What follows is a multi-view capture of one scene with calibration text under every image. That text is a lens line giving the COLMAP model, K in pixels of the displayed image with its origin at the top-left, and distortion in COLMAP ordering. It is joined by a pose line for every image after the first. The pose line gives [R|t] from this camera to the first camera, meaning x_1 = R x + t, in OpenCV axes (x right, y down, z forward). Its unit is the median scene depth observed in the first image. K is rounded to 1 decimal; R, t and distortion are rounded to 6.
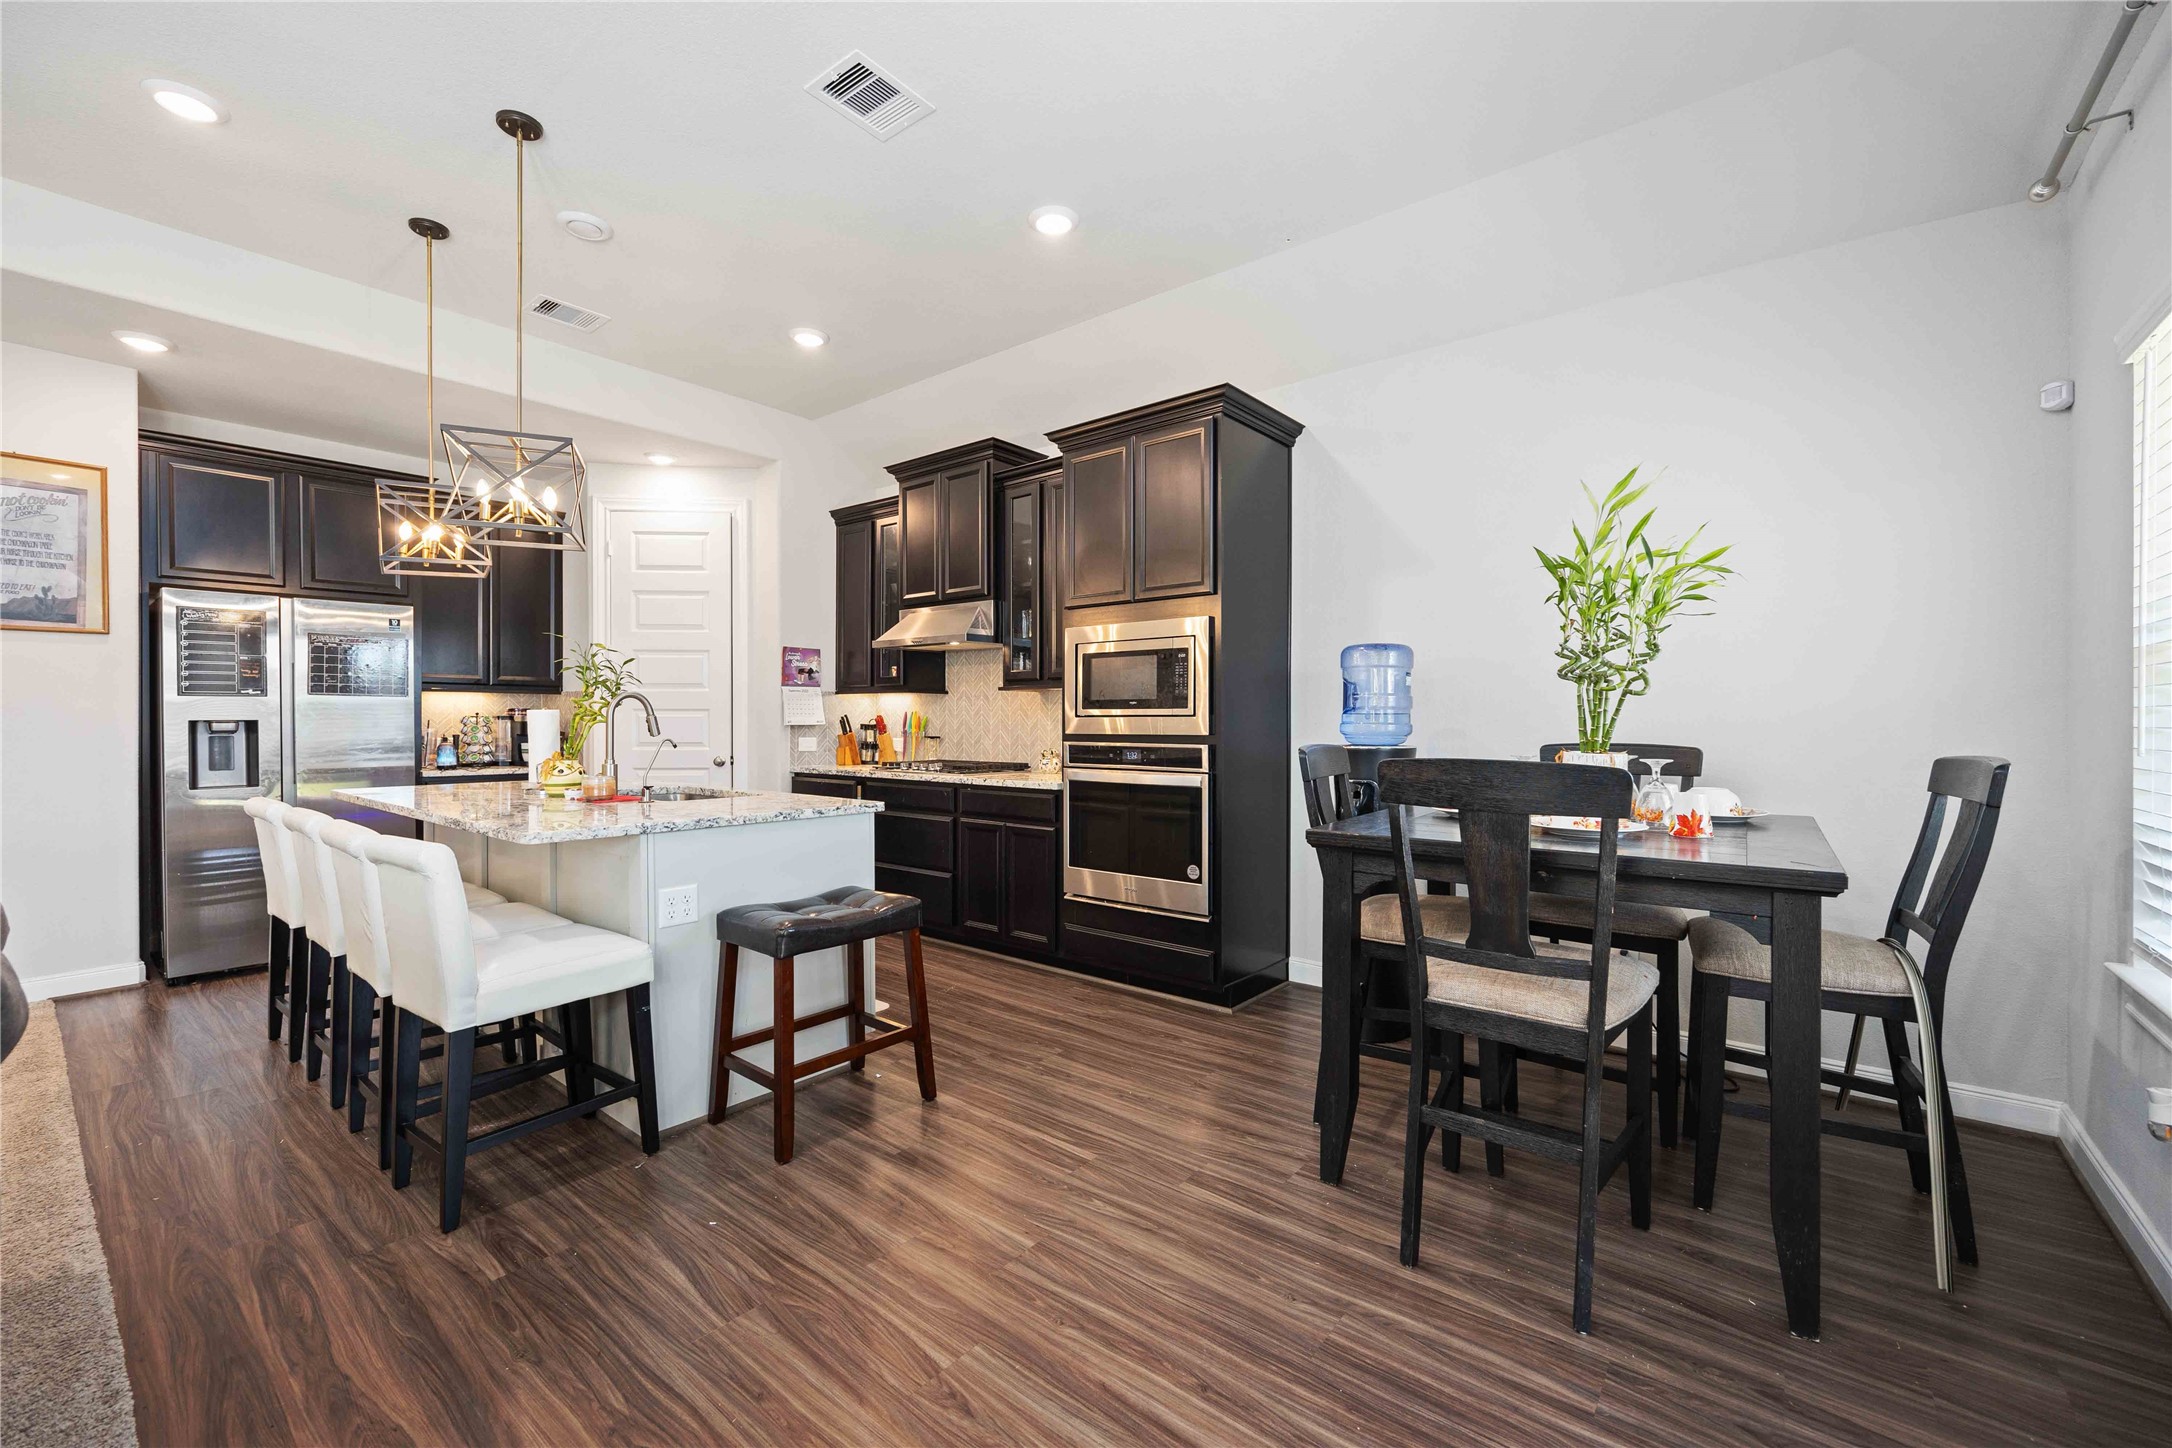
lens RADIAL K [[899.1, 0, 1099.4], [0, 899.1, 723.9], [0, 0, 1]] dist [-0.001267, -0.000372]
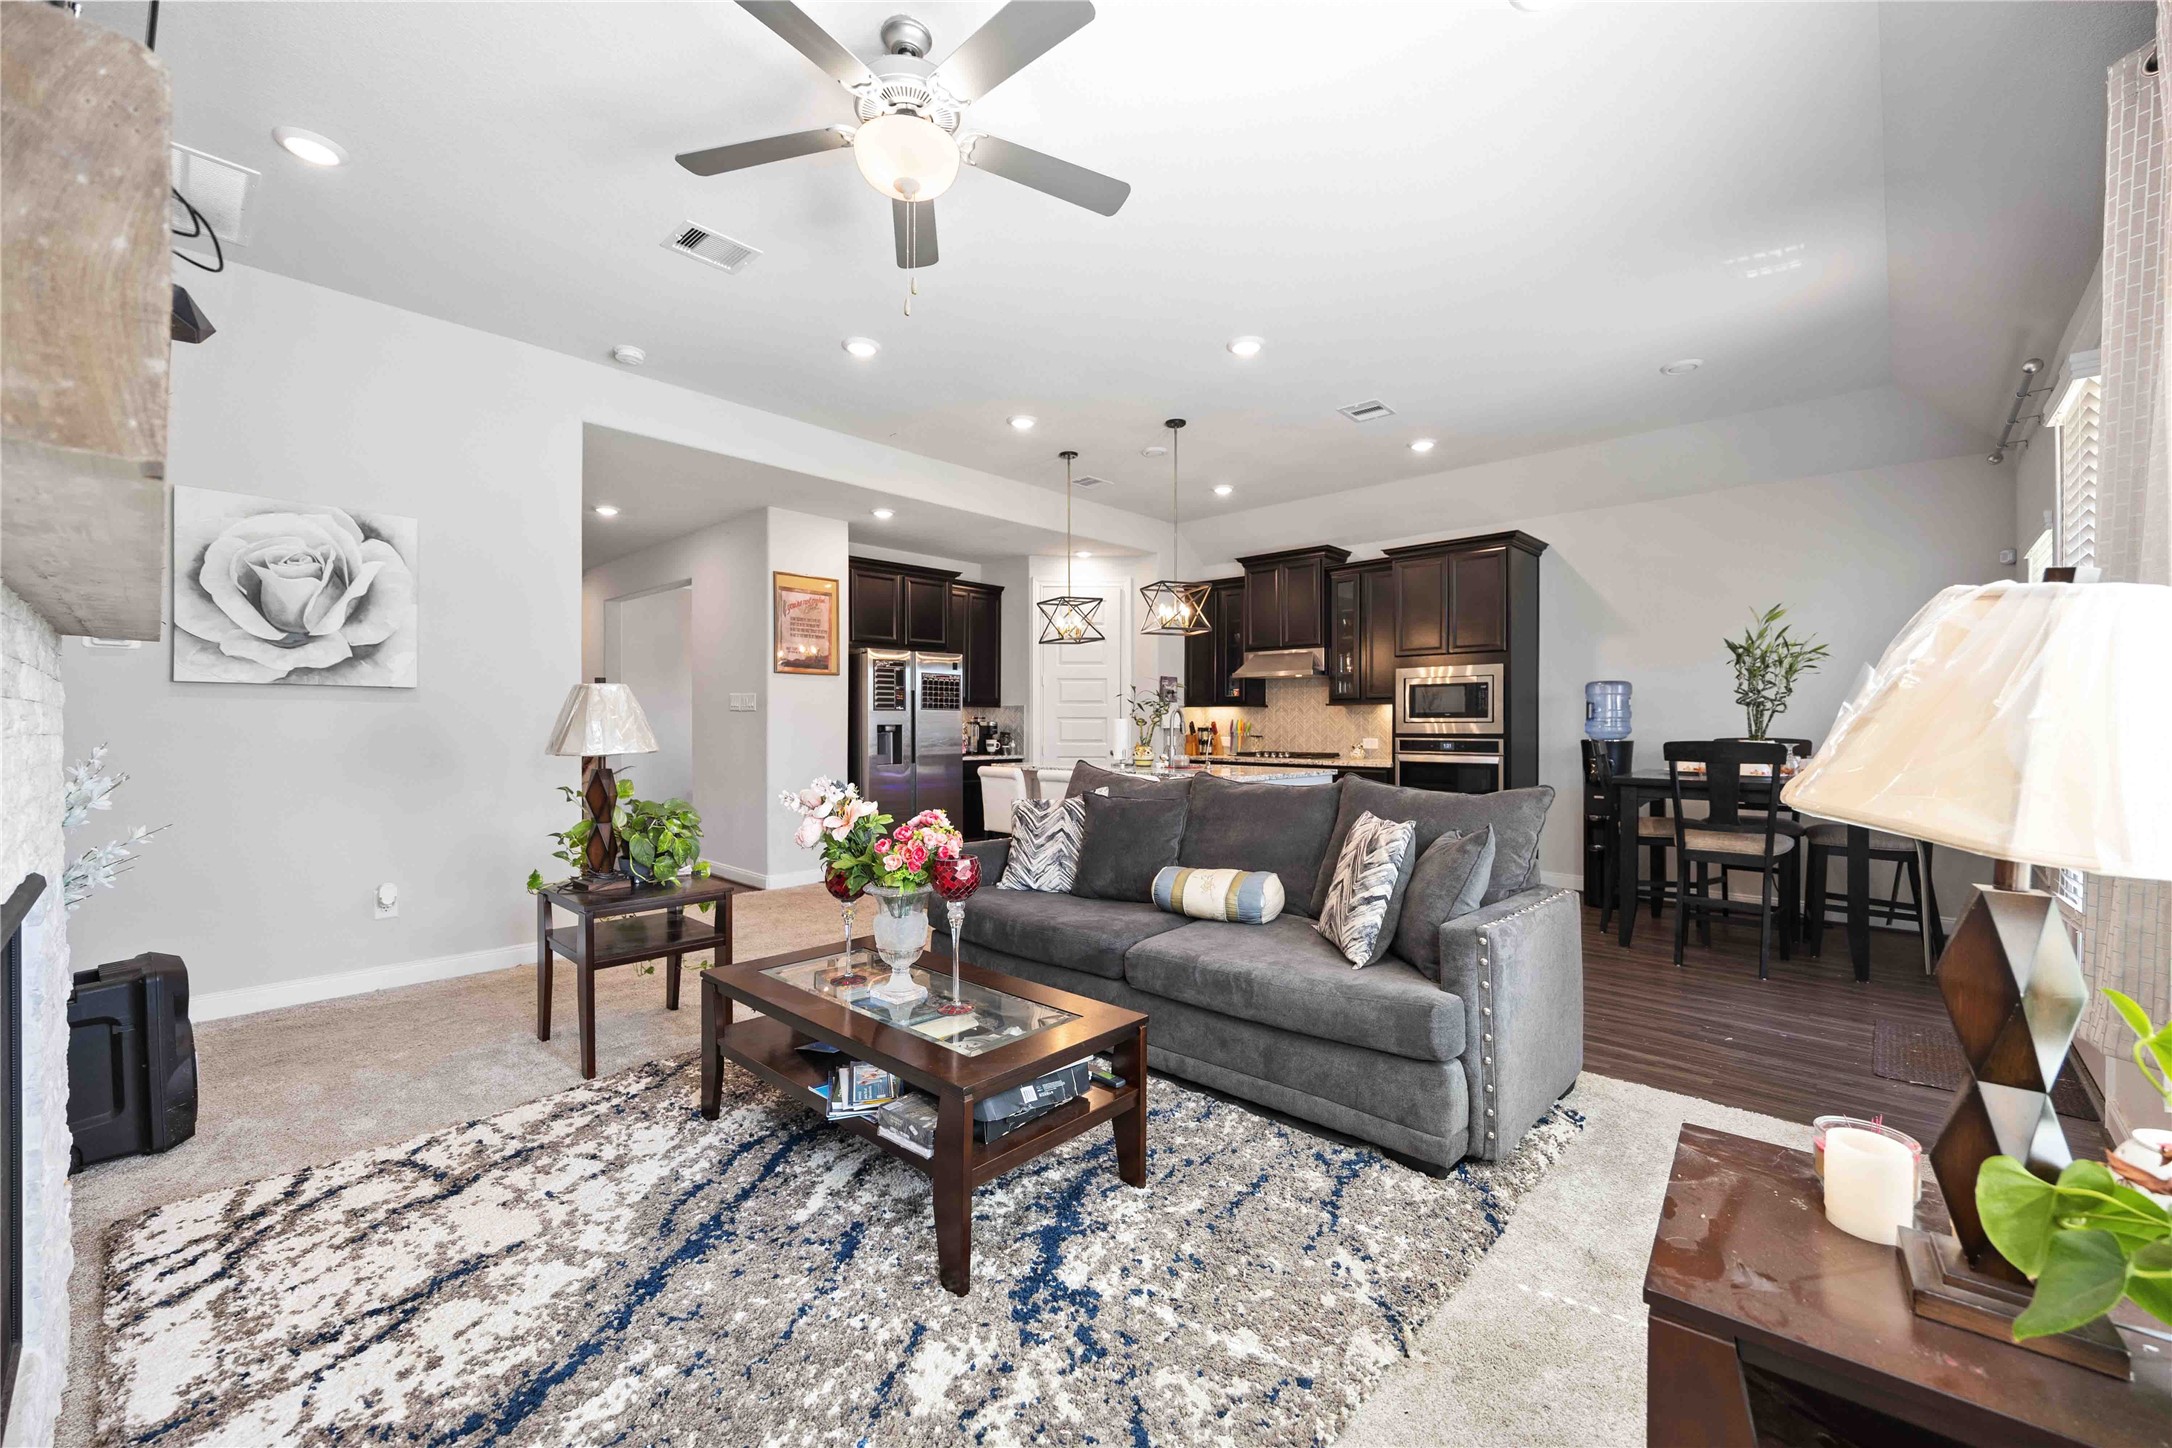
lens RADIAL K [[899.1, 0, 1077.1], [0, 899.1, 723.4], [0, 0, 1]] dist [-0.001267, -0.000372]
pose [[0.996744, 0.000854, -0.080628, -0.507341], [-0.001481, 0.999969, -0.007721, 0.007048], [0.080619, 0.007815, 0.996714, -0.711989]]
